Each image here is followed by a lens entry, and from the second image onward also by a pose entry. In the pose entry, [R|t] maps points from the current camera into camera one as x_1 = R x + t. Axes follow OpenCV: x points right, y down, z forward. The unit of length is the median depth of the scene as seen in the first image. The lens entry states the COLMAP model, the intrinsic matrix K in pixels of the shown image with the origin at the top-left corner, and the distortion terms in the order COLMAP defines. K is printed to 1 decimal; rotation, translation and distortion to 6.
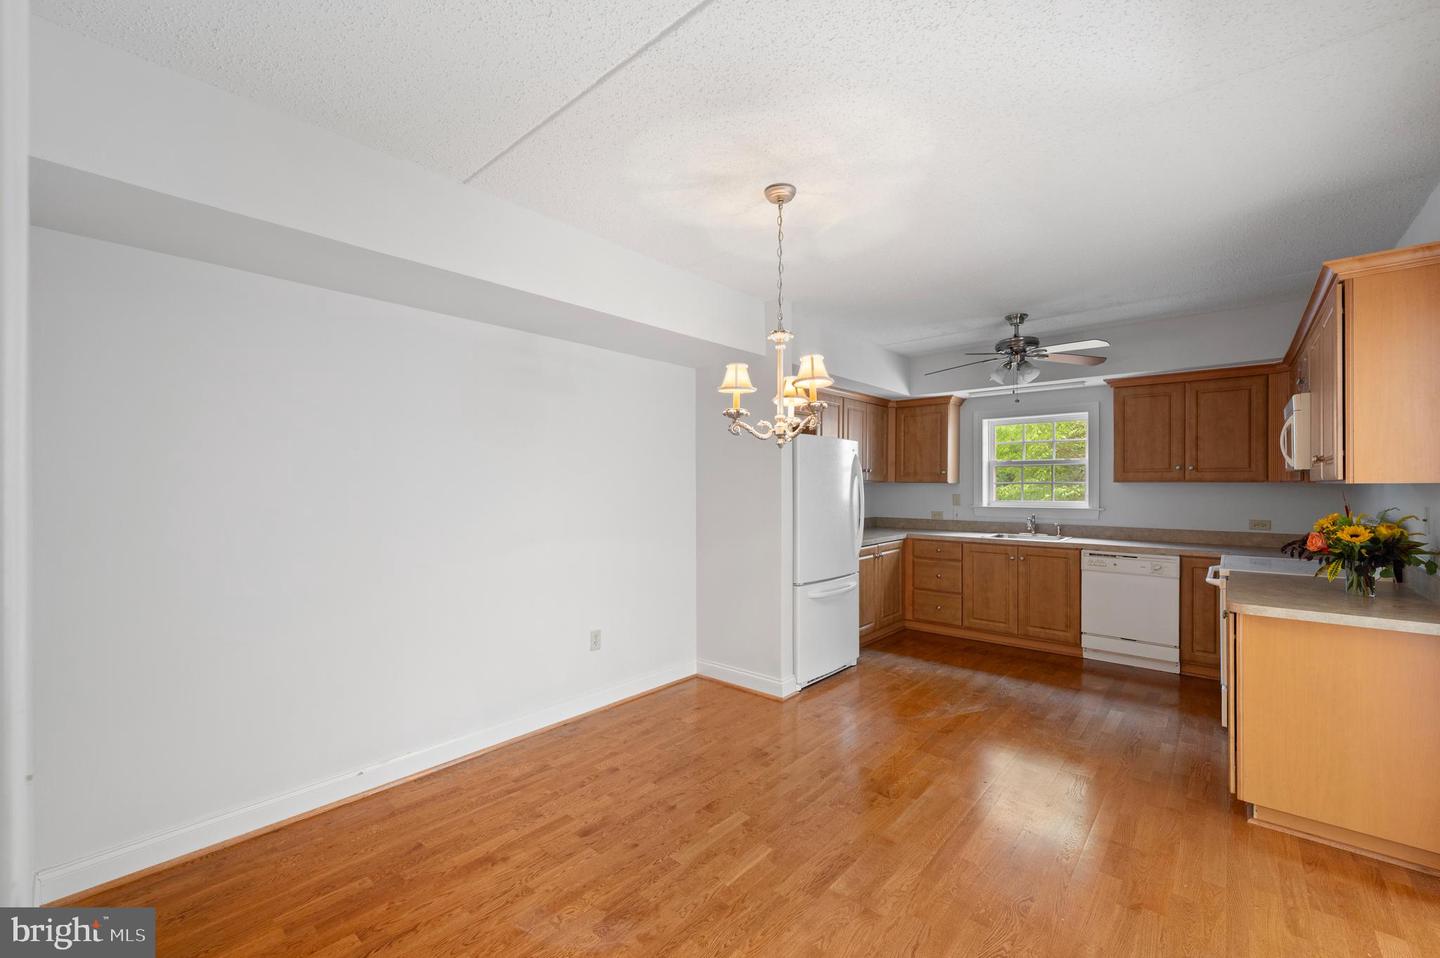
lens RADIAL K [[576.9, 0, 723.5], [0, 576.9, 487.9], [0, 0, 1]] dist [-0.001725, 0.000016]
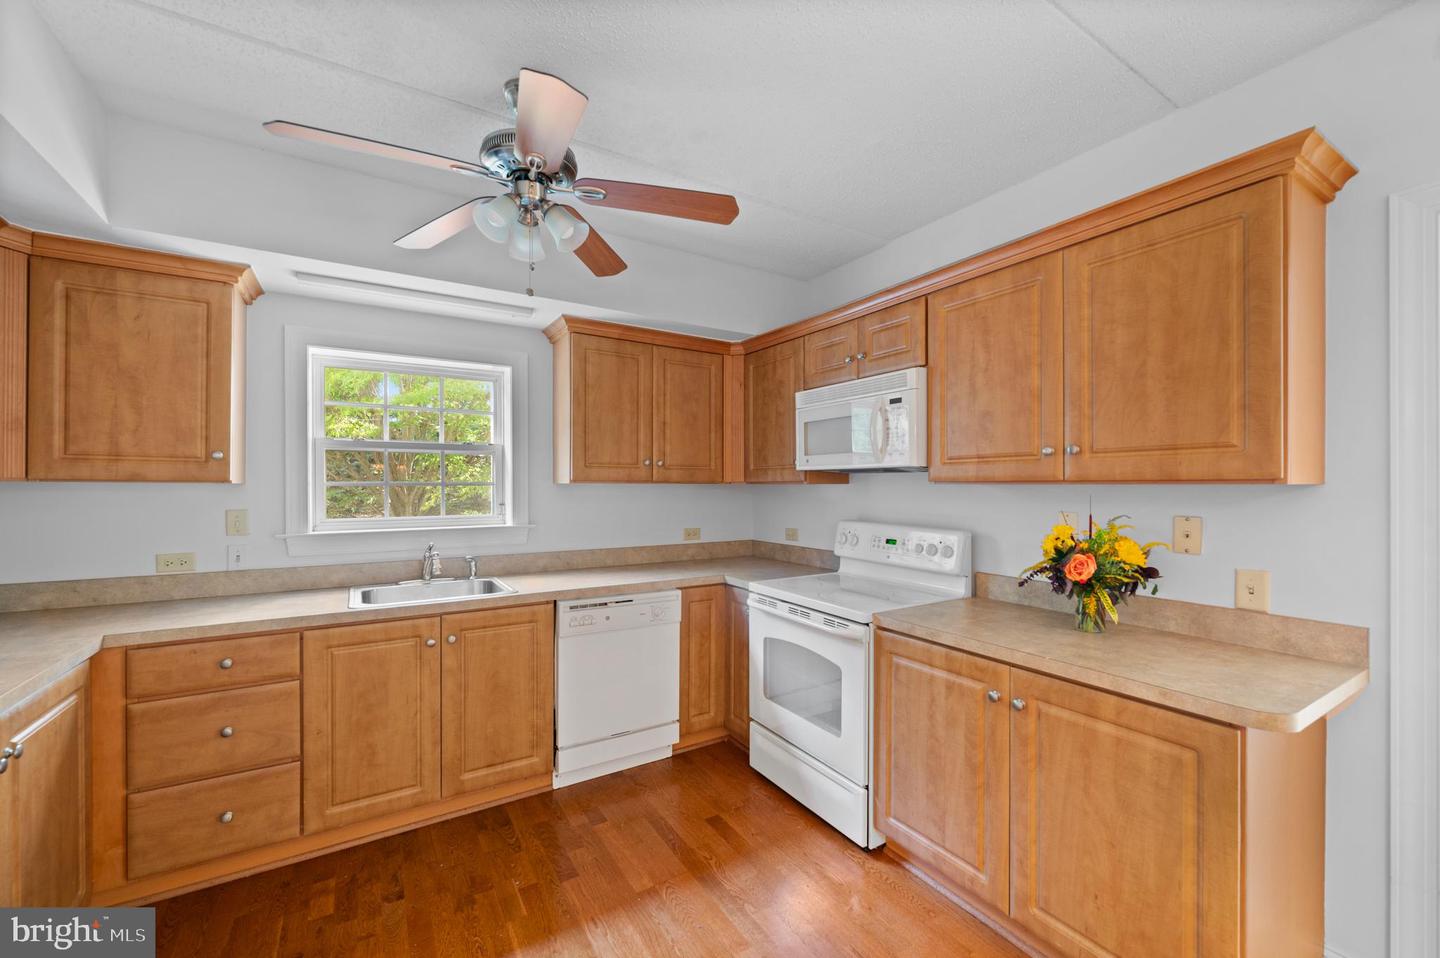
lens RADIAL K [[576.9, 0, 723.5], [0, 576.9, 487.9], [0, 0, 1]] dist [-0.001725, 0.000016]
pose [[0.289442, -0.003039, 0.957191, 0.124513], [0.006079, 0.999981, 0.001336, -0.004059], [-0.957176, 0.005432, 0.289454, 0.662437]]
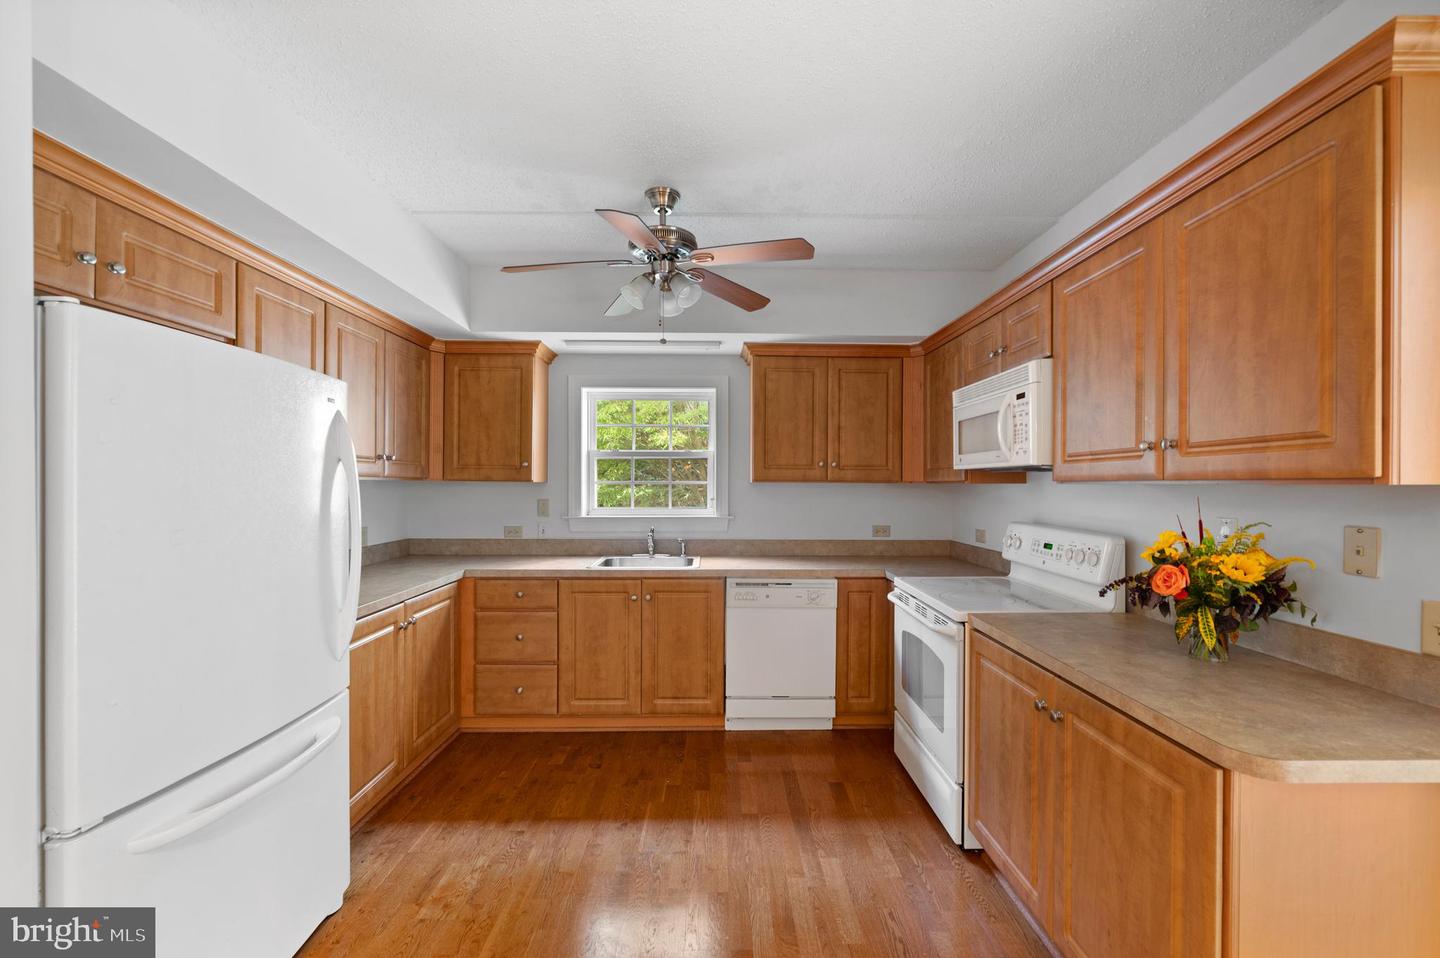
lens RADIAL K [[576.9, 0, 723.5], [0, 576.9, 487.9], [0, 0, 1]] dist [-0.001725, 0.000016]
pose [[0.742415, -0.000745, 0.669940, 0.147148], [0.000282, 1.000000, 0.000800, -0.002680], [-0.669940, -0.000405, 0.742415, 0.471221]]
